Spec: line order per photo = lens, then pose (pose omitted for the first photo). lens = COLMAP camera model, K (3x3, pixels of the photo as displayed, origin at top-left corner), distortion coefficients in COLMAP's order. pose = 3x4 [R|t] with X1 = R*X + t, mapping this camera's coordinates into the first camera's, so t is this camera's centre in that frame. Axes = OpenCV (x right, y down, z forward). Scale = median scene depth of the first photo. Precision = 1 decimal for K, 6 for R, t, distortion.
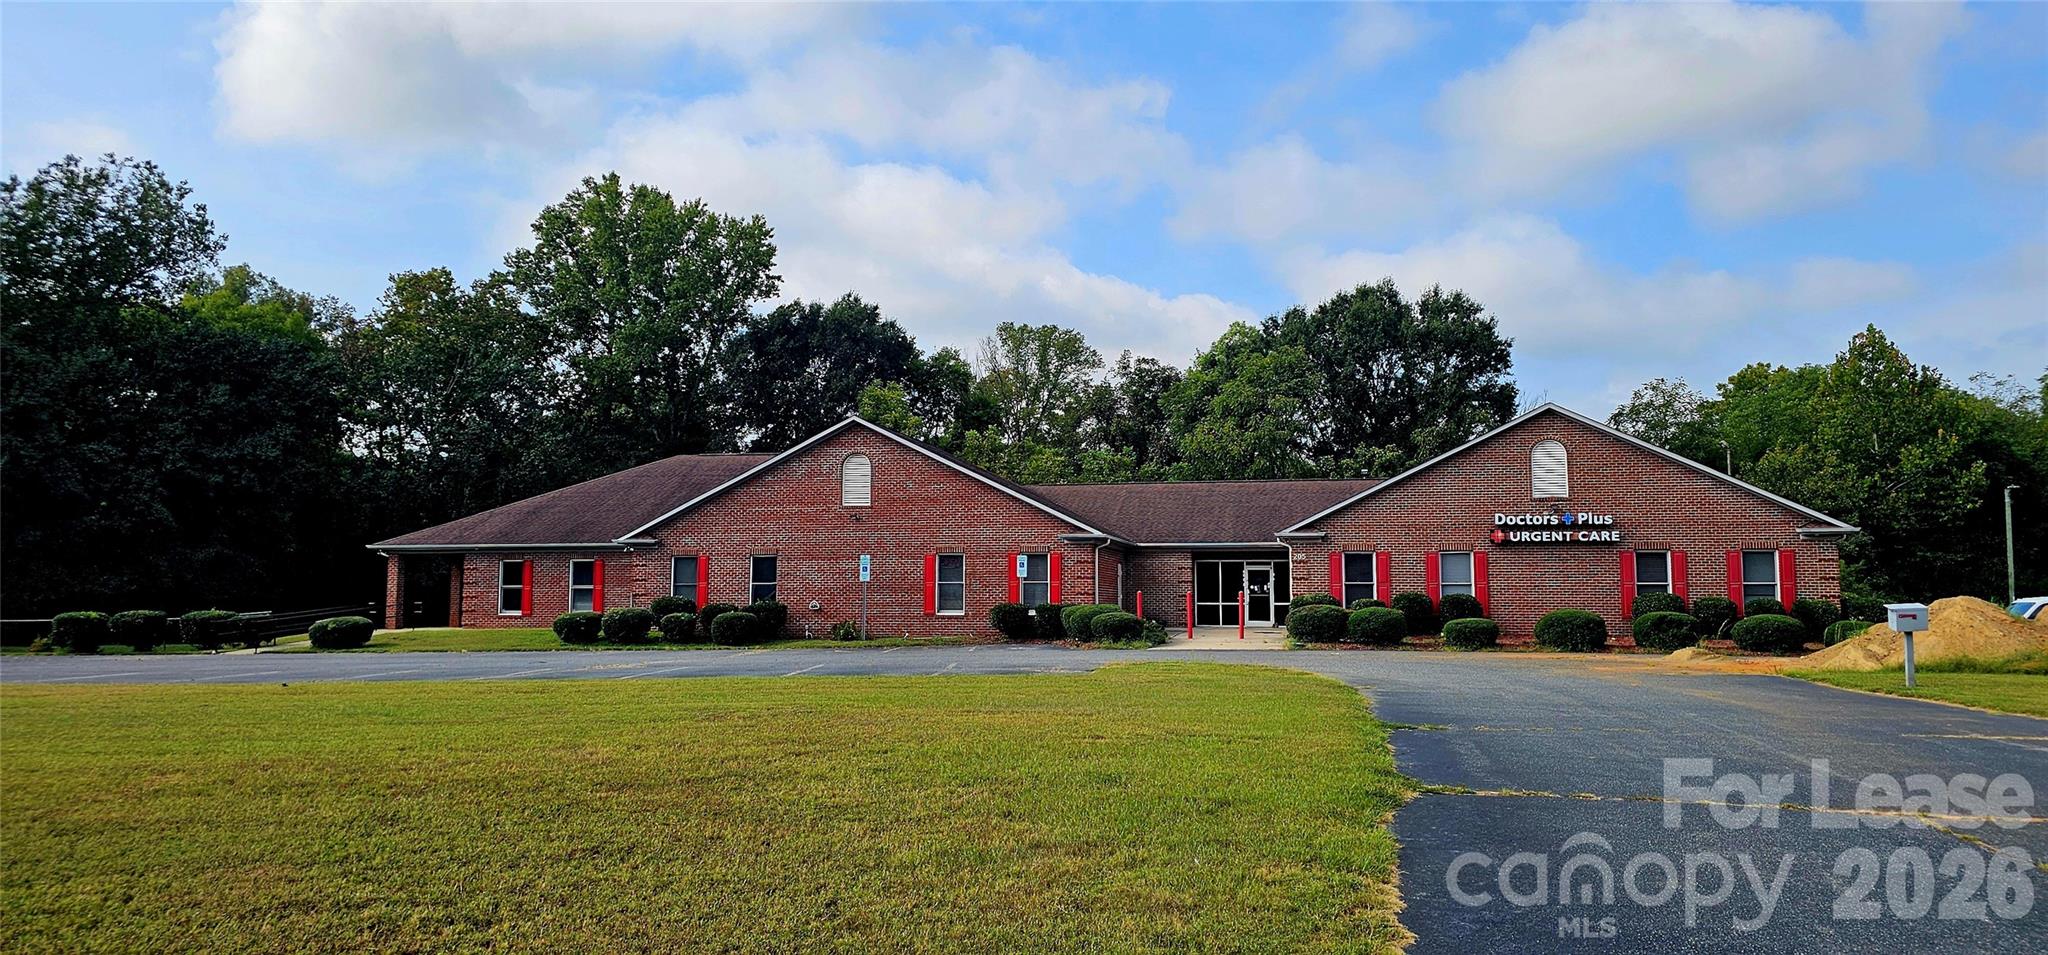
lens RADIAL K [[1369.8, 0, 1056.8], [0, 1369.8, 474.1], [0, 0, 1]] dist [0.027933, 0.000129]
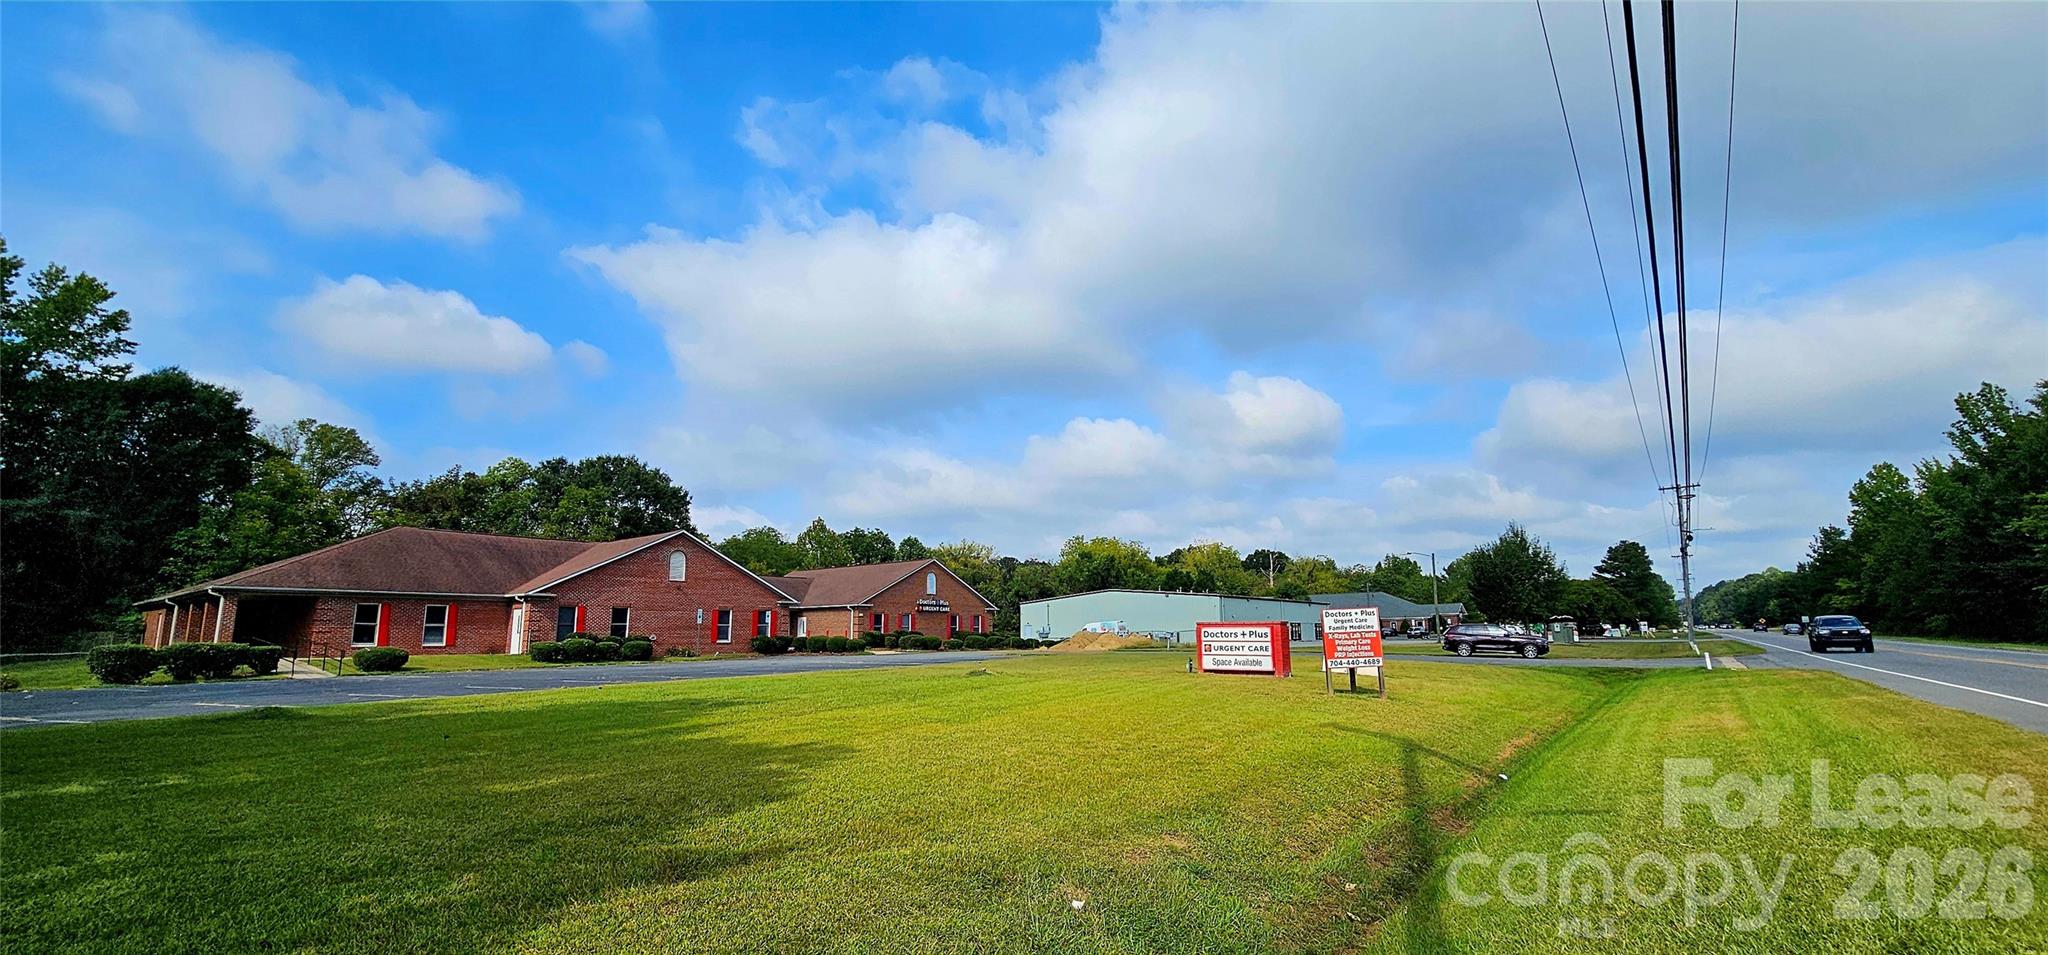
lens RADIAL K [[822.3, 0, 1028.9], [0, 822.3, 492.7], [0, 0, 1]] dist [0.000177, -0.000467]
pose [[0.437429, 0.151592, 0.886383, -0.929719], [-0.075995, 0.988394, -0.131535, 0.016462], [-0.896036, -0.009823, 0.443873, 0.119231]]
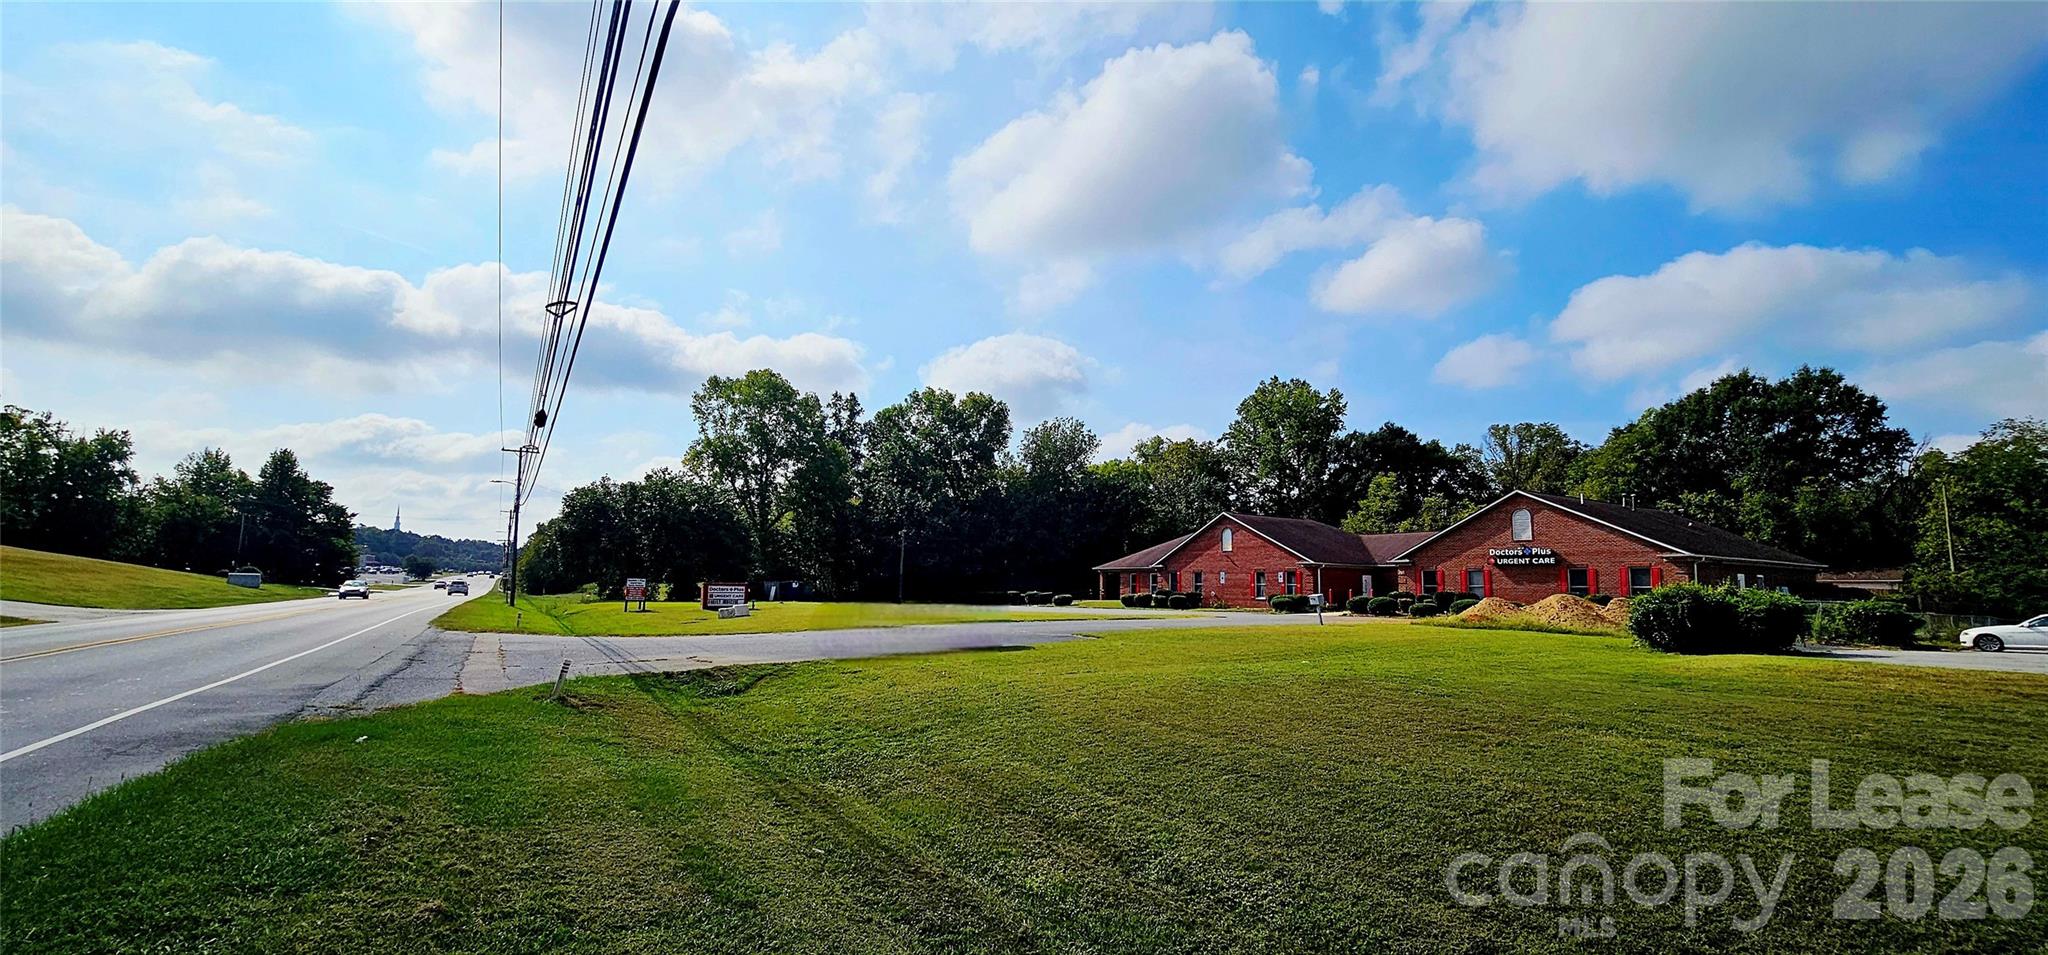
lens RADIAL K [[822.3, 0, 1028.9], [0, 822.3, 492.7], [0, 0, 1]] dist [0.000177, -0.000467]
pose [[0.715387, -0.072557, -0.694951, 0.616316], [0.054926, 0.997356, -0.047588, -0.029959], [0.696566, -0.004127, 0.717481, -0.270270]]
